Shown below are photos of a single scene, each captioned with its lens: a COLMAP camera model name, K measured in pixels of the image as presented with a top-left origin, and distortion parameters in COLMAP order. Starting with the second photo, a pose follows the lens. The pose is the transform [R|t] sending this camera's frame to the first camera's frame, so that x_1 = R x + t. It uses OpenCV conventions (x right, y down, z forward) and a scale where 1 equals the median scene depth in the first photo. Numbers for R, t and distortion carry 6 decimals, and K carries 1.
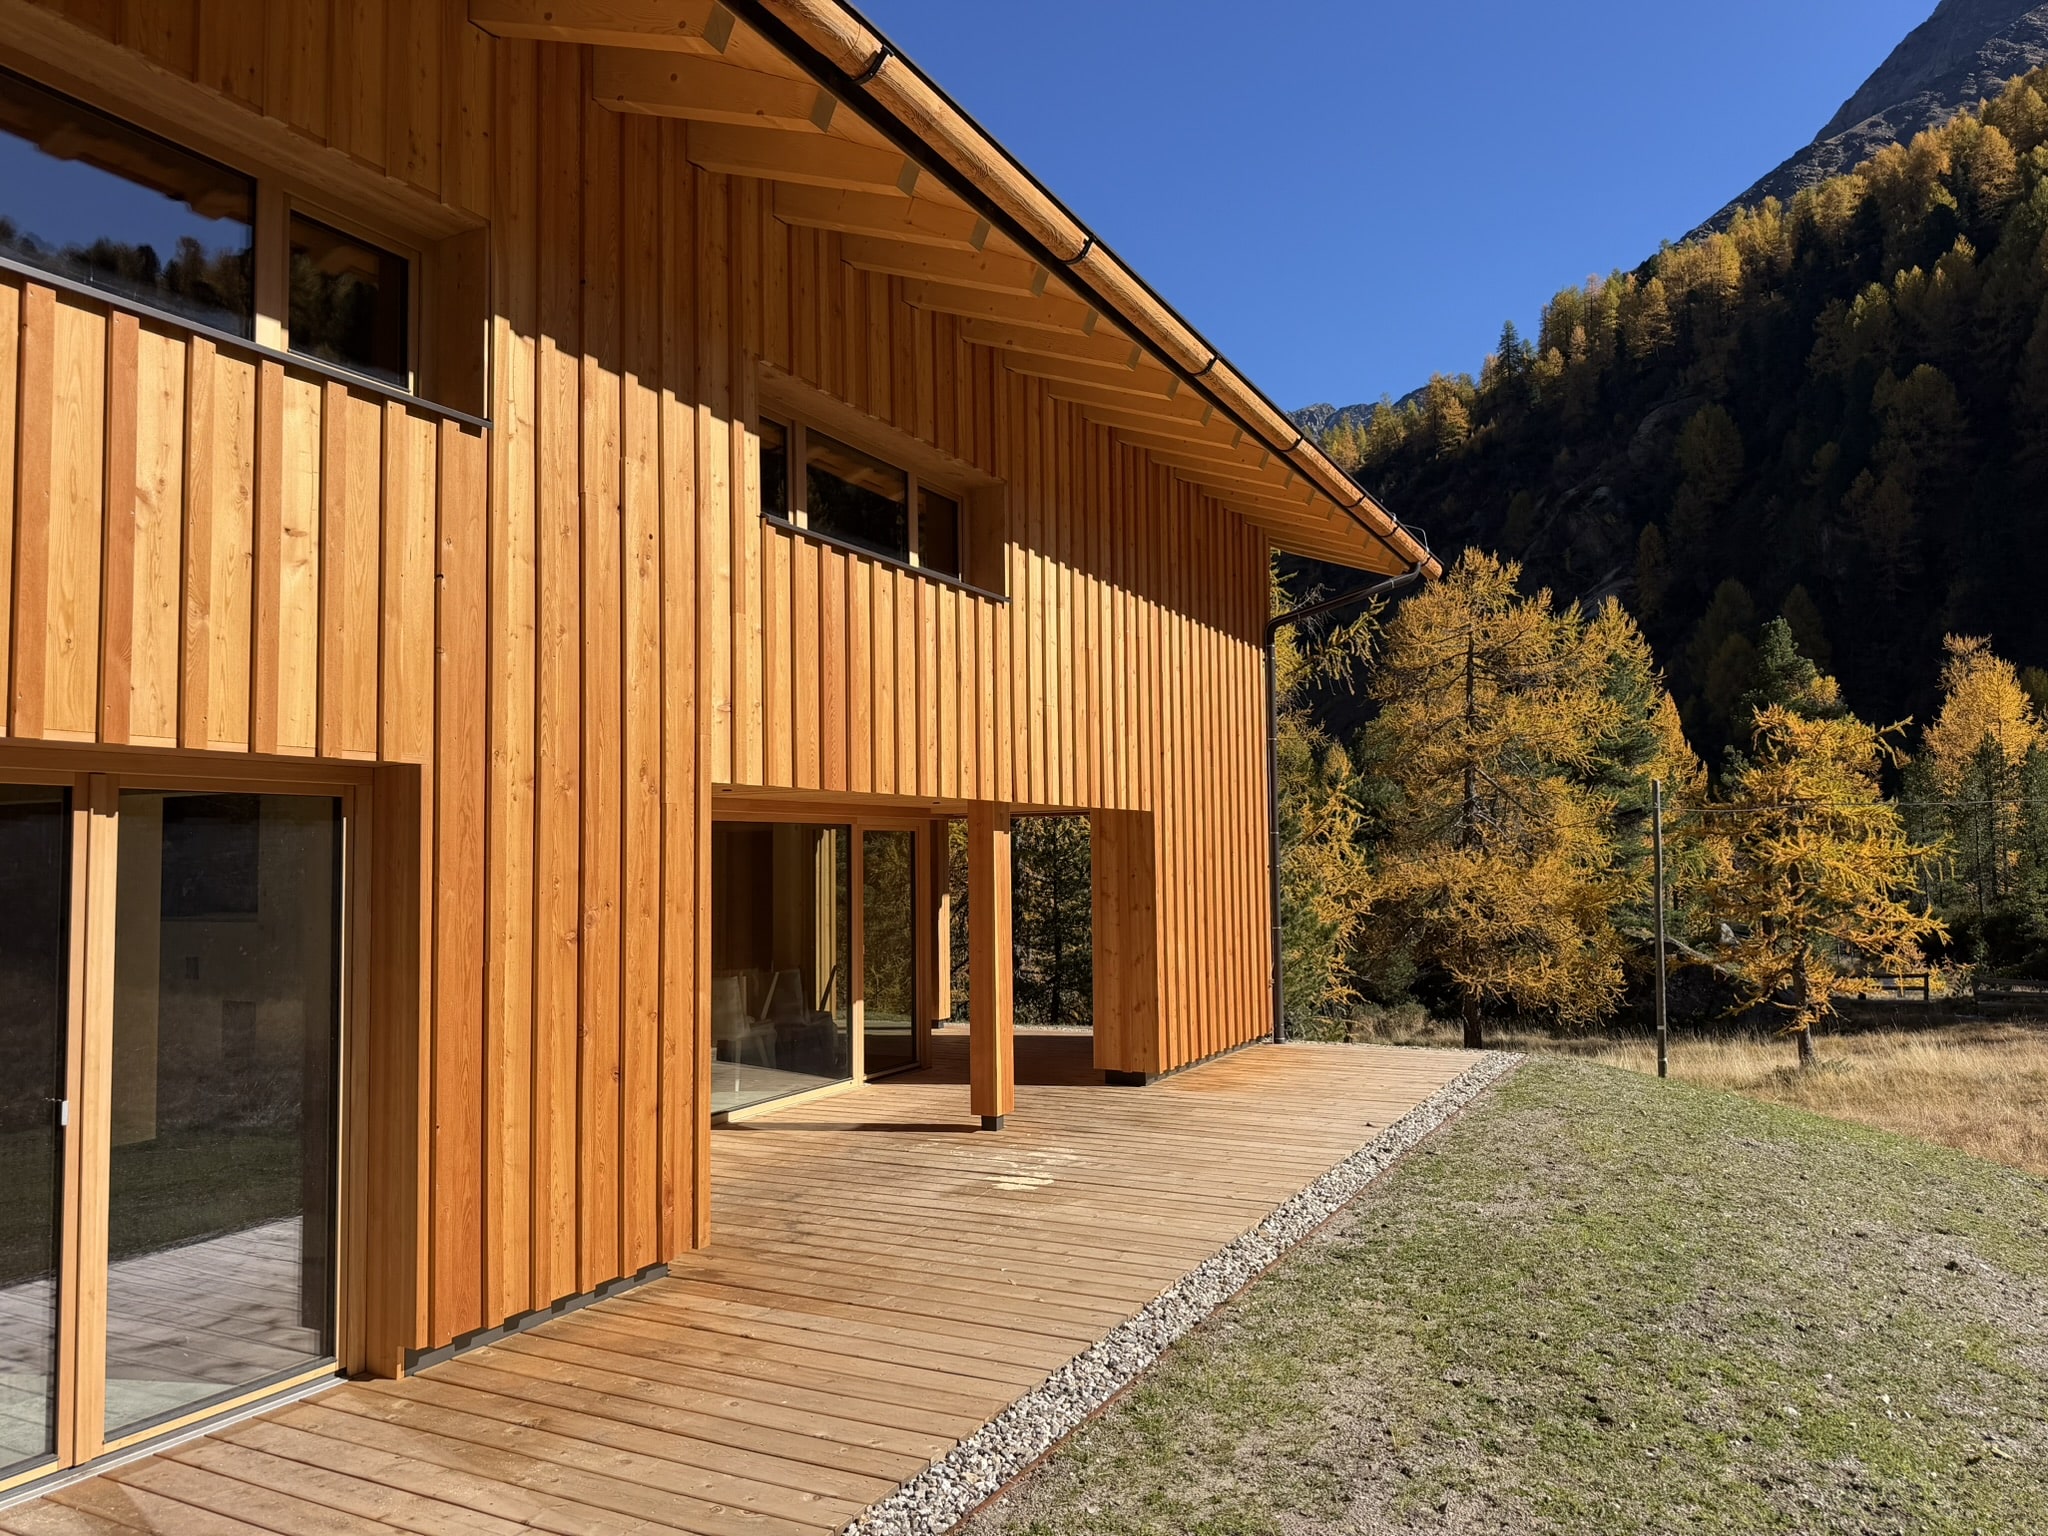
lens RADIAL K [[1437.2, 0, 1021.4], [0, 1437.2, 775.5], [0, 0, 1]] dist [0.014192, -0.007695]
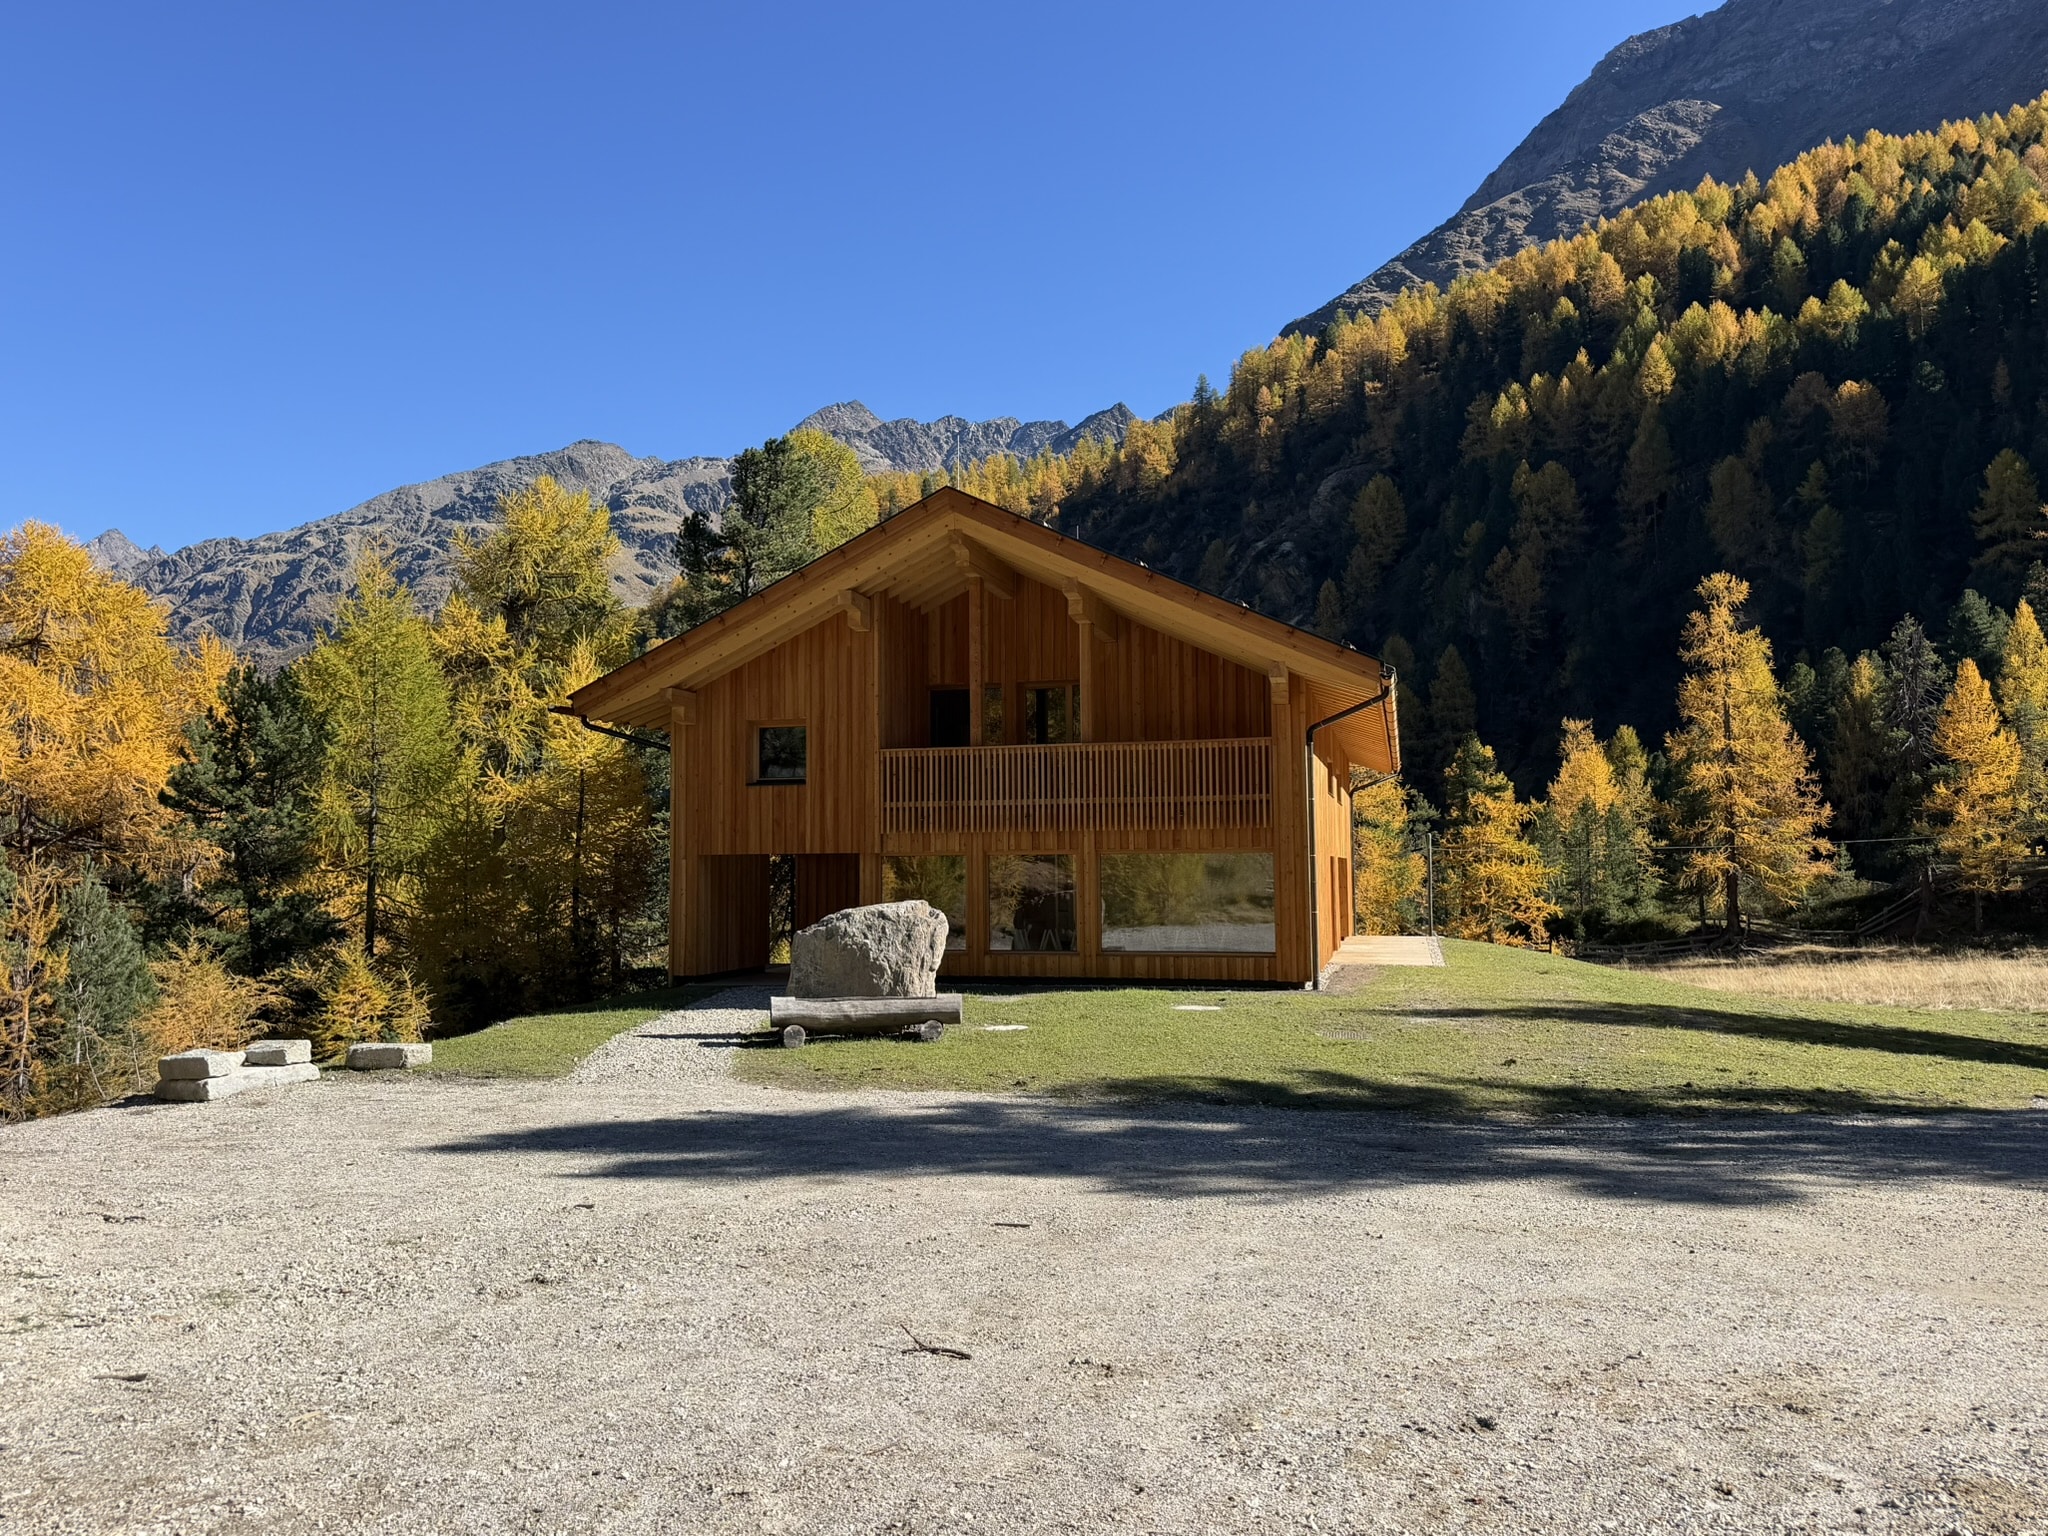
lens RADIAL K [[1464.4, 0, 1024.0], [0, 1464.4, 768.0], [0, 0, 1]] dist [0.233698, -0.434133]
pose [[0.974785, 0.019485, 0.222293, -0.057397], [-0.016809, 0.999762, -0.013925, -0.005073], [-0.222512, 0.009838, 0.974880, -0.089668]]
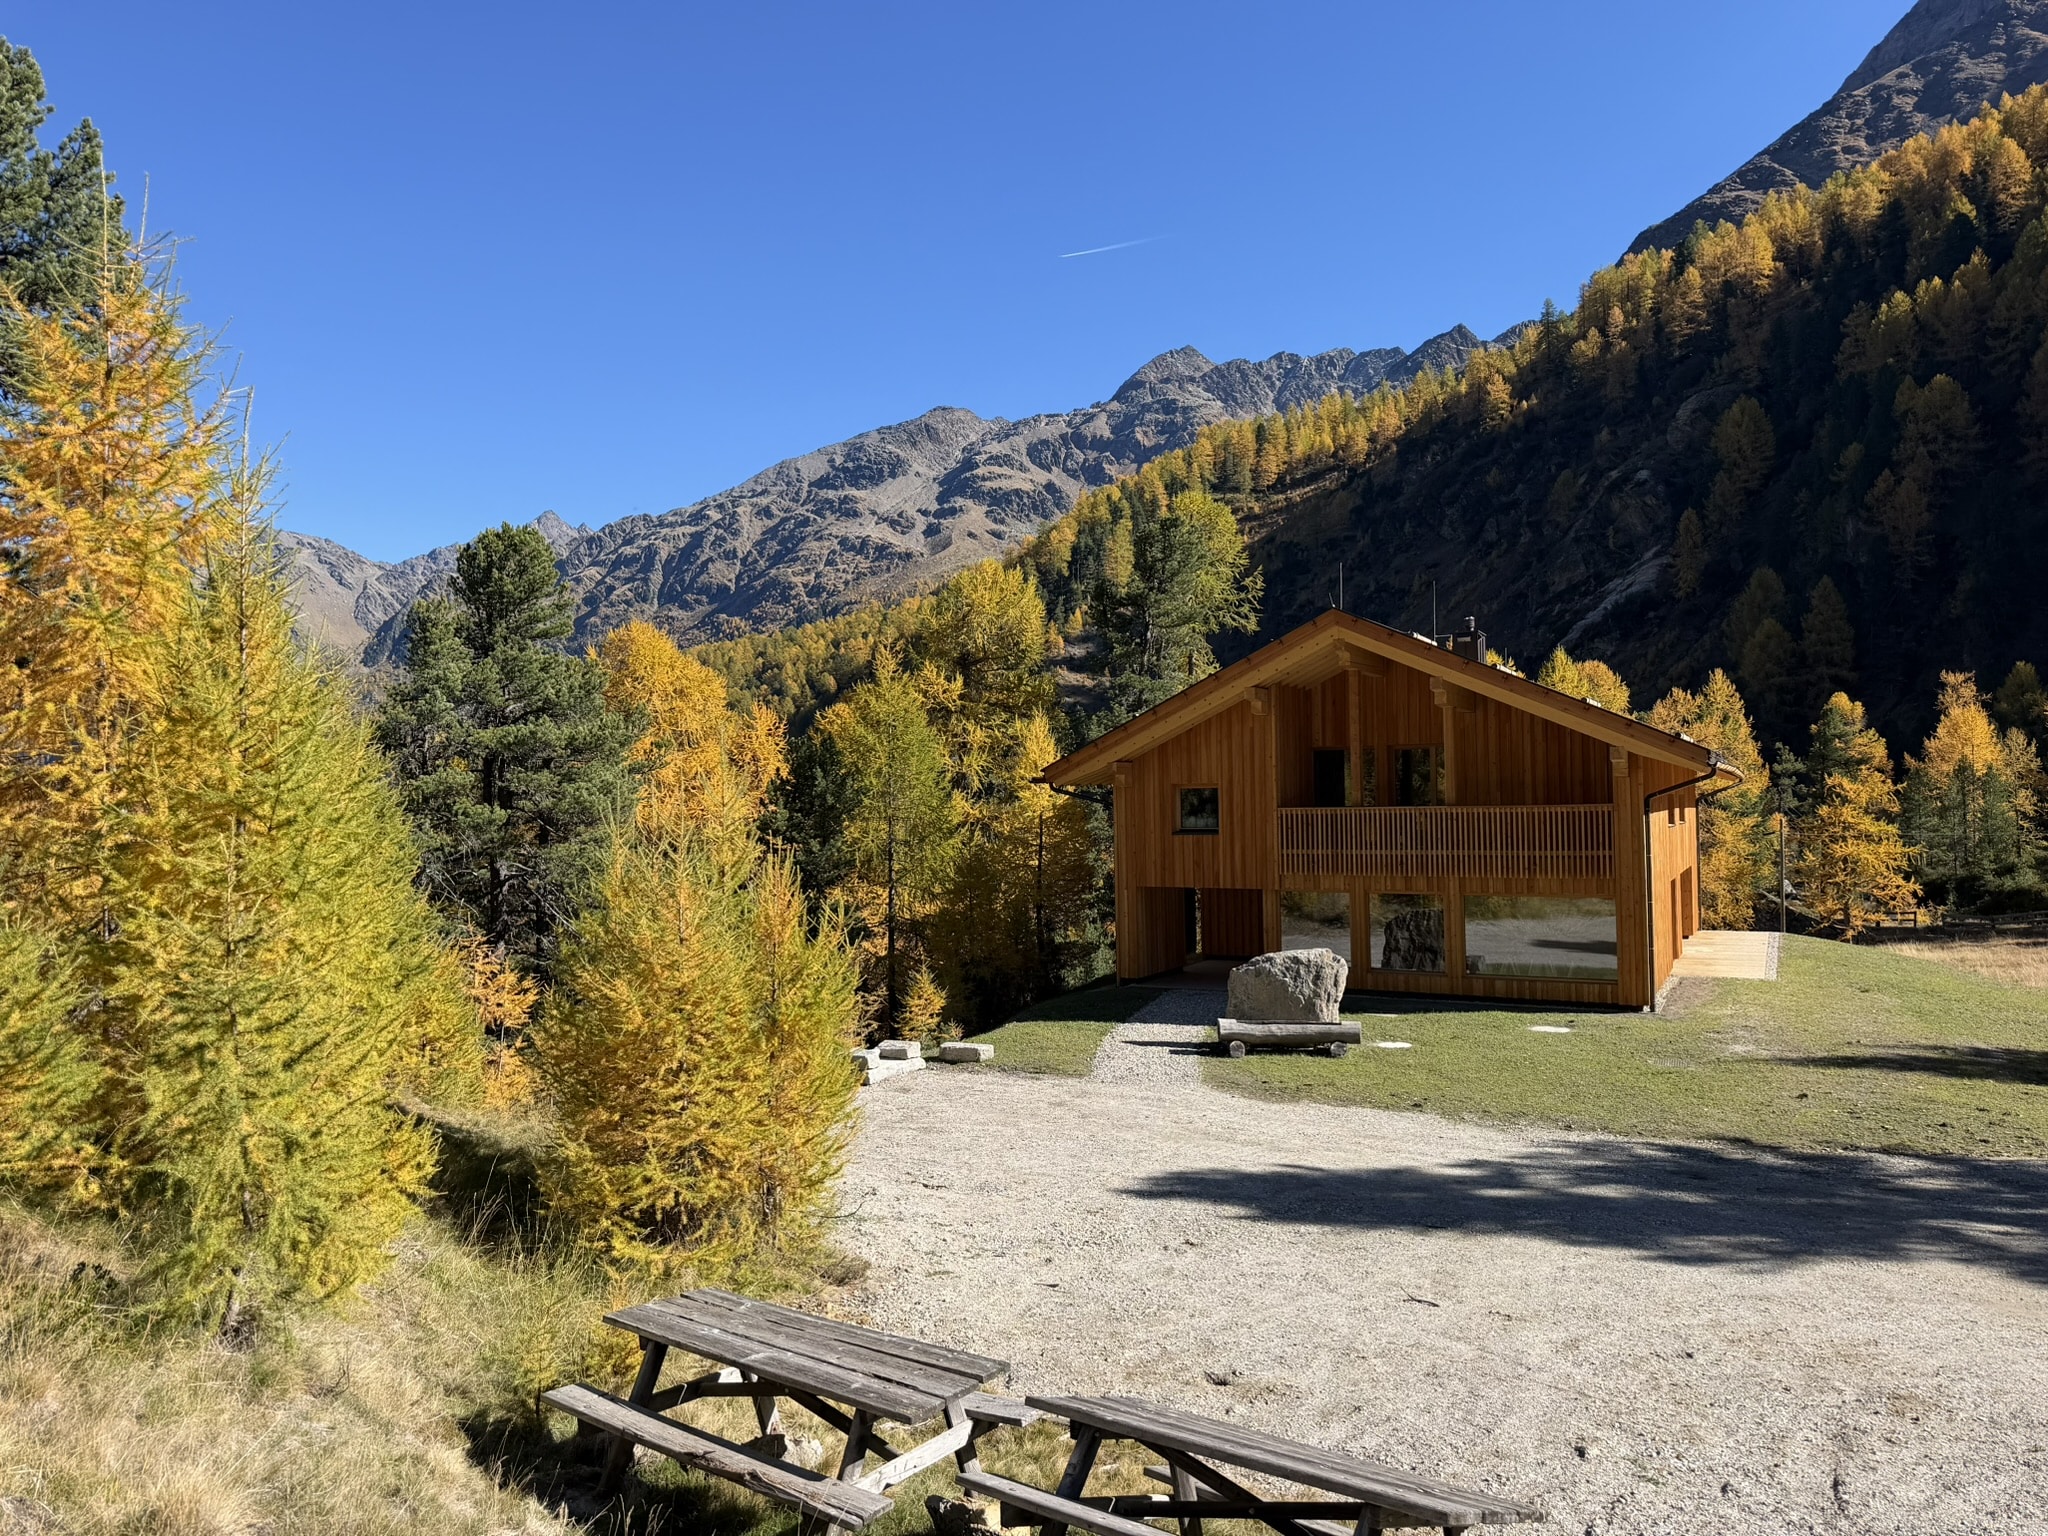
lens RADIAL K [[1437.2, 0, 1021.4], [0, 1437.2, 775.5], [0, 0, 1]] dist [0.014192, -0.007695]
pose [[0.999960, -0.003665, -0.008107, -0.065140], [0.003964, 0.999303, 0.037127, -0.014303], [0.007965, -0.037158, 0.999278, -0.110731]]
